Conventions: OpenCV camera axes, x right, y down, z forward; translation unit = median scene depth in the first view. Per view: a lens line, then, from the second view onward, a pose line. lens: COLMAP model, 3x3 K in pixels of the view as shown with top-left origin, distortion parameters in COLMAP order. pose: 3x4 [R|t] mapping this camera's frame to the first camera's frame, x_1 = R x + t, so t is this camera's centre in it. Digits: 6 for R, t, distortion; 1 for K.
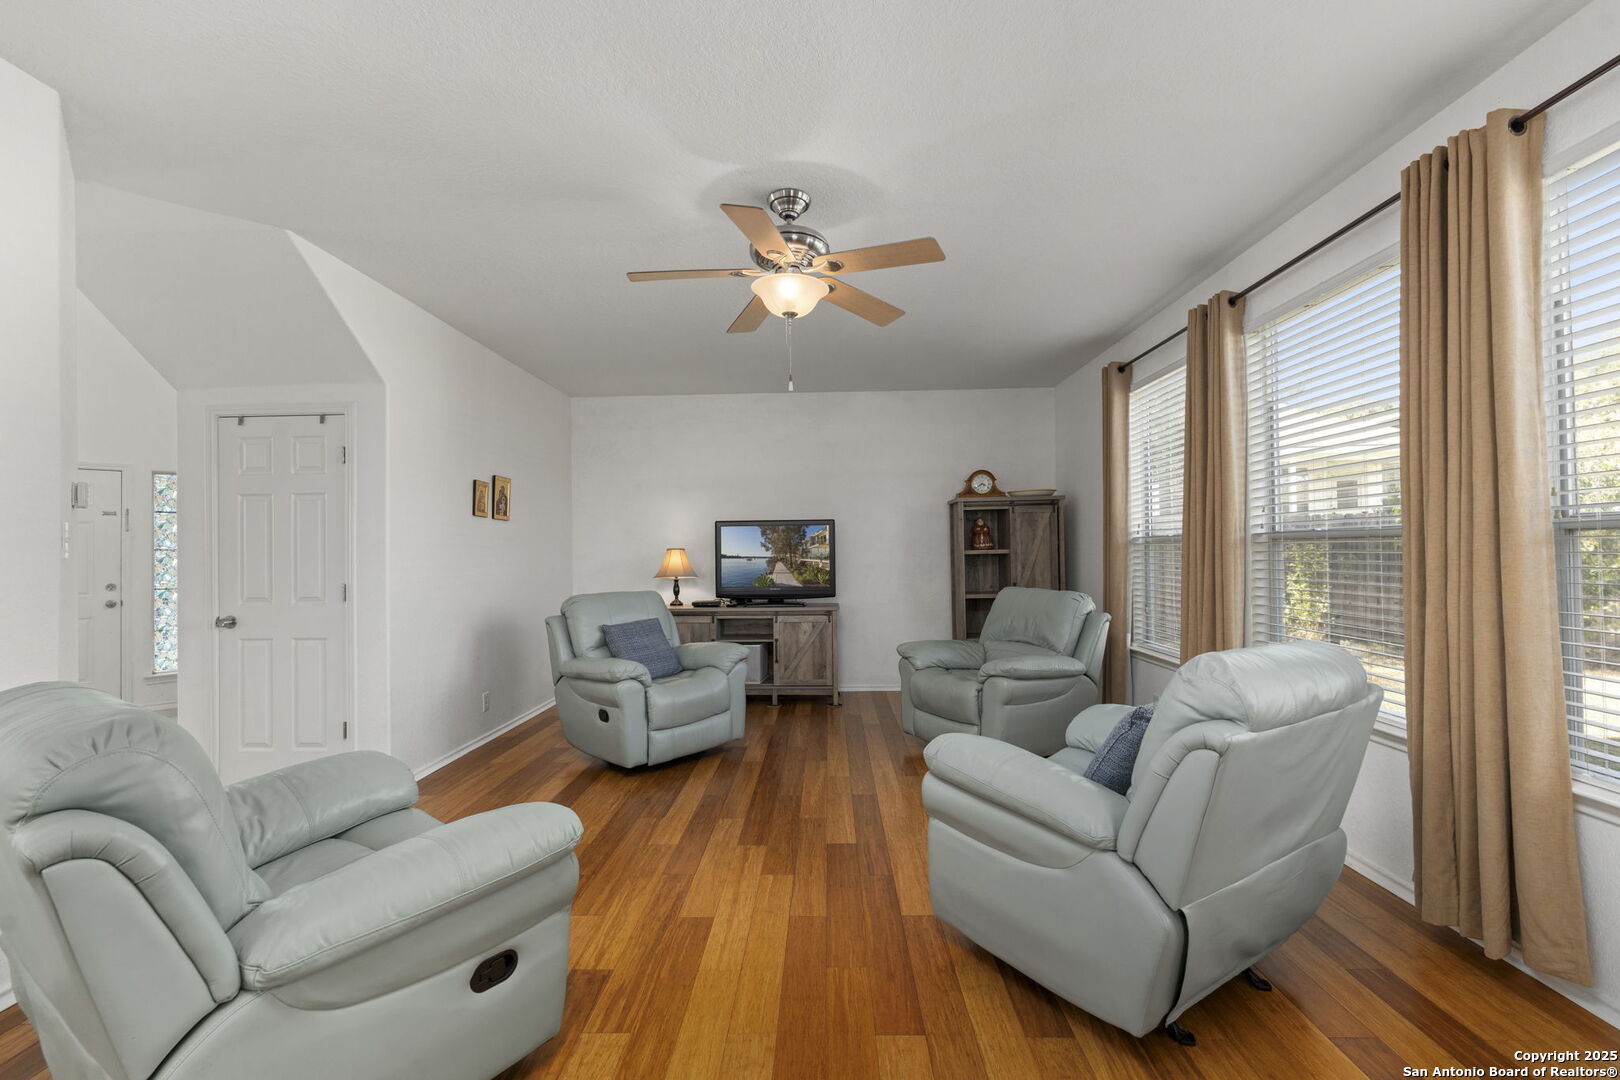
lens RADIAL K [[710.7, 0, 809.4], [0, 710.7, 546.7], [0, 0, 1]] dist [-0.003885, -0.000179]
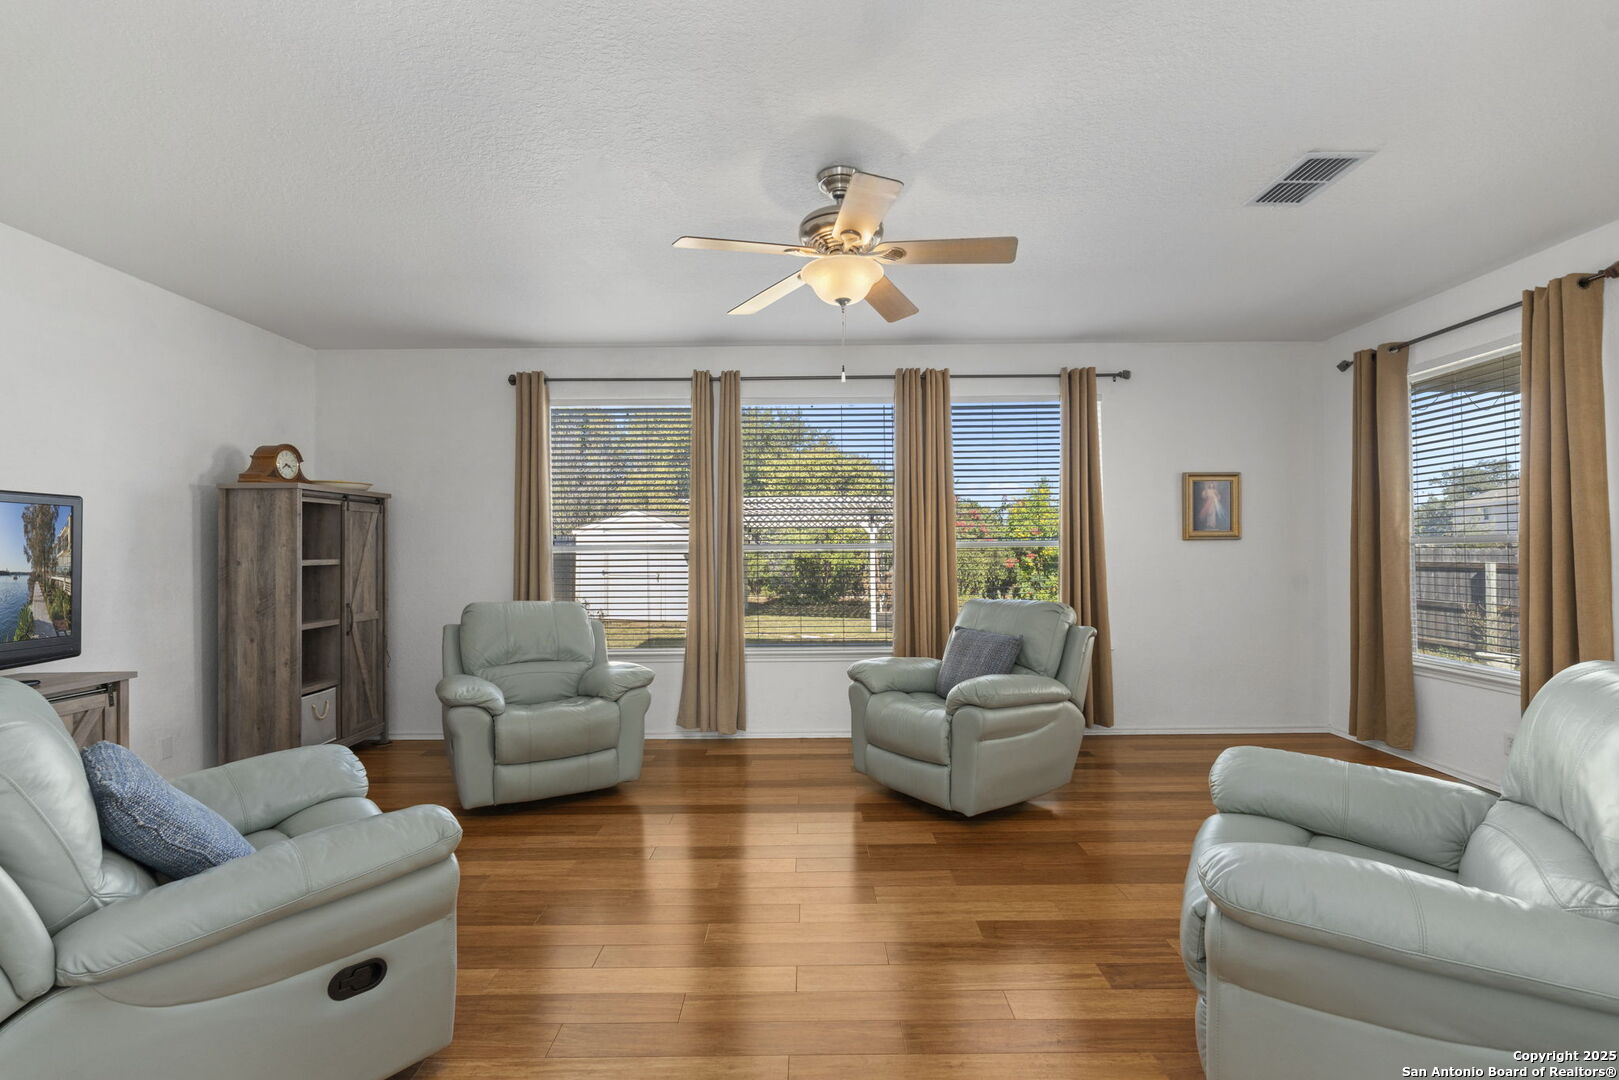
lens RADIAL K [[714.0, 0, 809.5], [0, 714.0, 540.0], [0, 0, 1]] dist [-0.002985, -0.000345]
pose [[-0.025587, 0.030497, 0.999207, -0.495654], [0.006111, 0.999521, -0.030350, 0.010097], [-0.999654, 0.005329, -0.025762, 0.547597]]
